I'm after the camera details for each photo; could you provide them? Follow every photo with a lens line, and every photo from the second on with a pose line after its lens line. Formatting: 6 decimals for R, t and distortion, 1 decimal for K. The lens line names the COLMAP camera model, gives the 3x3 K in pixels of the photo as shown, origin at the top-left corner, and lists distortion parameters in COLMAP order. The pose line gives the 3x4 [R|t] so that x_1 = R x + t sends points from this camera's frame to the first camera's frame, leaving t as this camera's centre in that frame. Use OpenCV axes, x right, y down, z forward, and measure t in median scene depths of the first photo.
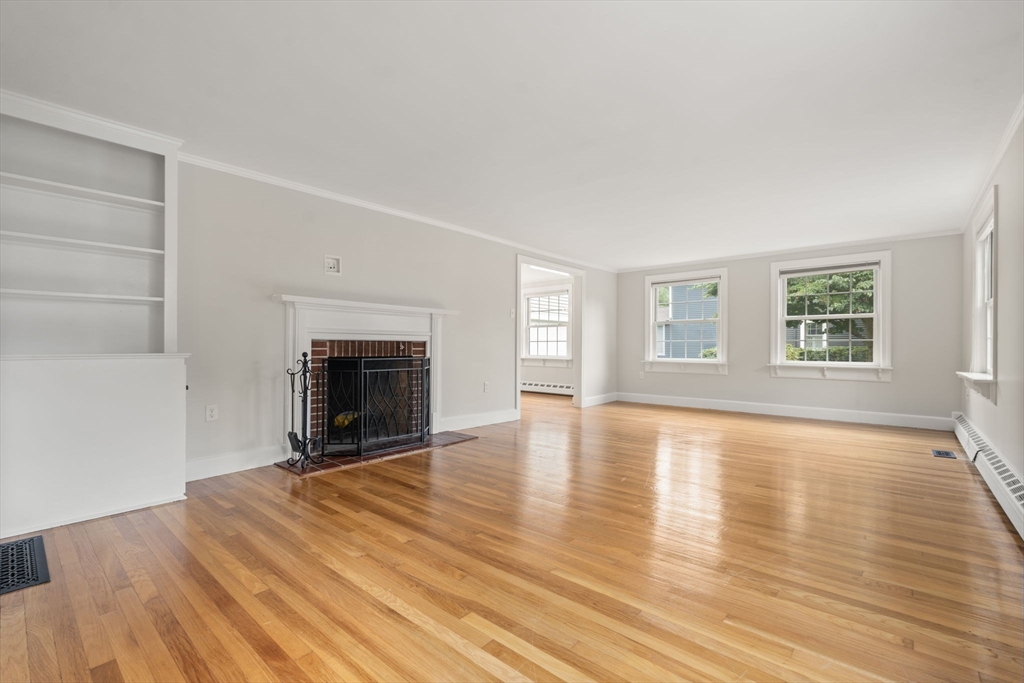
lens RADIAL K [[451.0, 0, 533.2], [0, 451.0, 348.1], [0, 0, 1]] dist [0.000833, 0.001016]
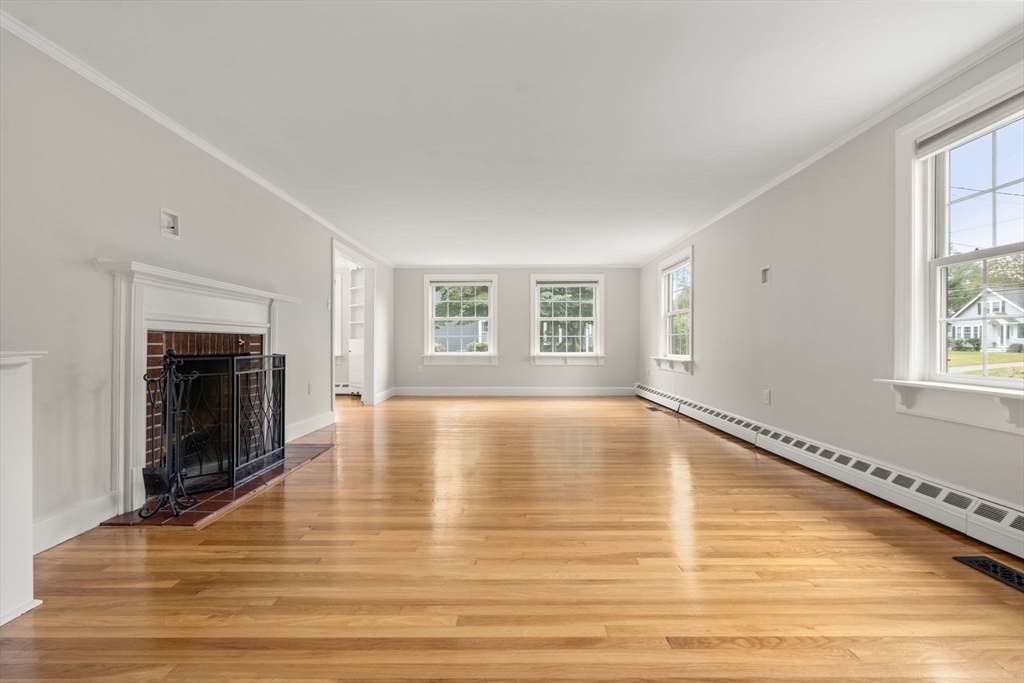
lens RADIAL K [[451.0, 0, 516.4], [0, 451.0, 345.2], [0, 0, 1]] dist [0.000833, 0.001016]
pose [[0.763110, -0.007652, 0.646223, -0.445140], [0.005977, 0.999971, 0.004783, 0.003096], [-0.646241, 0.000213, 0.763134, 0.110445]]
